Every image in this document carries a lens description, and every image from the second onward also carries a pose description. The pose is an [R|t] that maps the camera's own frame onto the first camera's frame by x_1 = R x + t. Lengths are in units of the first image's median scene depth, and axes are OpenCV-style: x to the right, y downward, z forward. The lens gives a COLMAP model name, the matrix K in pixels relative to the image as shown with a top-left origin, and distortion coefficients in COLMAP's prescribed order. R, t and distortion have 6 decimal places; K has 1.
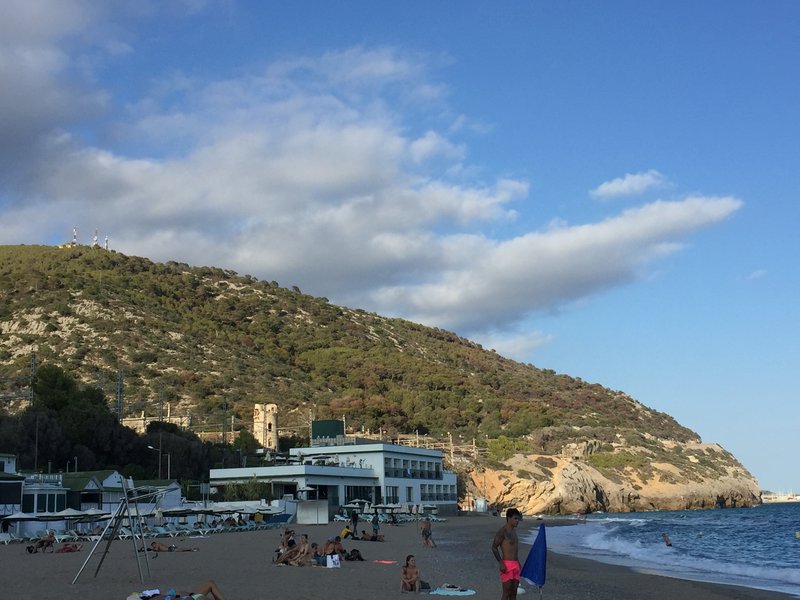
lens RADIAL K [[1089.4, 0, 399.2], [0, 1089.4, 306.9], [0, 0, 1]] dist [0.070505, 0.000000]
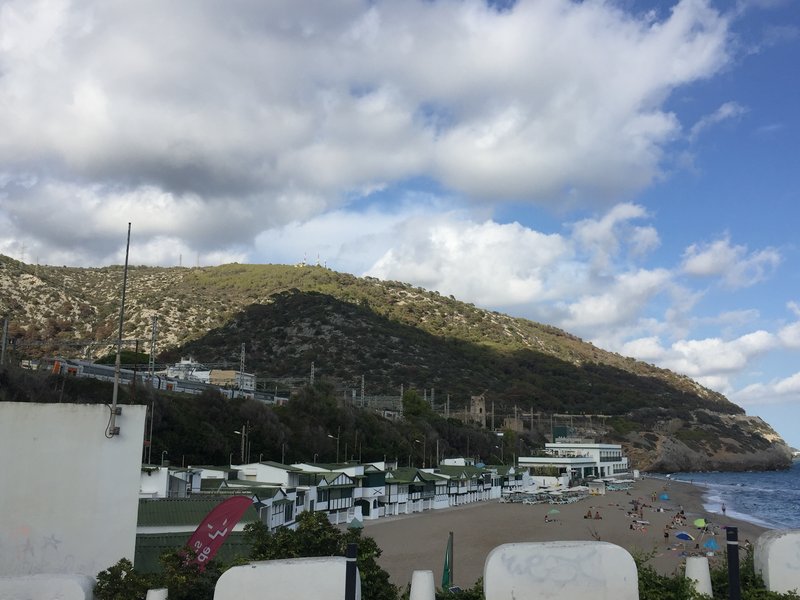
lens RADIAL K [[830.2, 0, 402.3], [0, 830.2, 303.9], [0, 0, 1]] dist [0.074013, 0.000000]
pose [[0.993743, 0.023676, -0.109156, -0.072966], [-0.021682, 0.999576, 0.019414, -0.049142], [0.109569, -0.016926, 0.993835, -0.164526]]
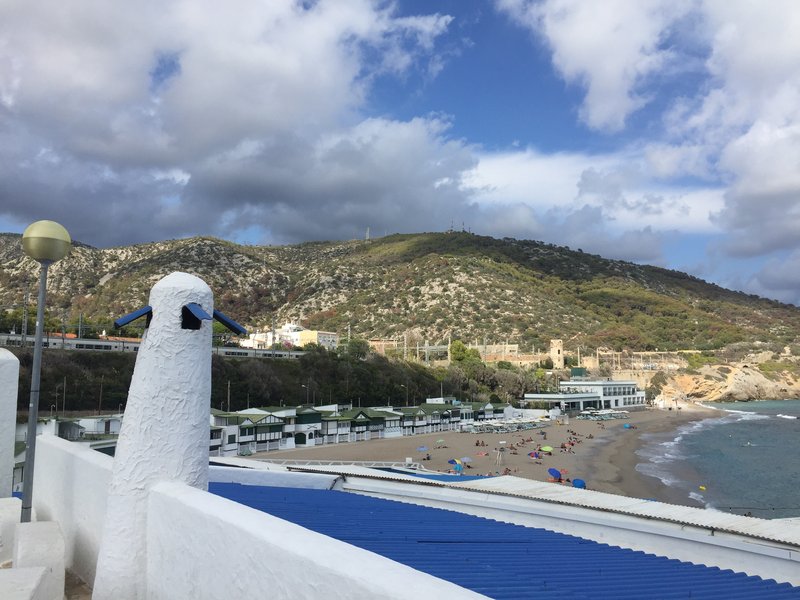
lens RADIAL K [[700.9, 0, 407.9], [0, 700.9, 292.2], [0, 0, 1]] dist [0.071565, -0.073141]
pose [[0.940521, -0.016909, -0.339314, 0.038549], [0.041672, 0.996960, 0.065828, -0.062404], [0.337170, -0.076053, 0.938367, -0.176367]]
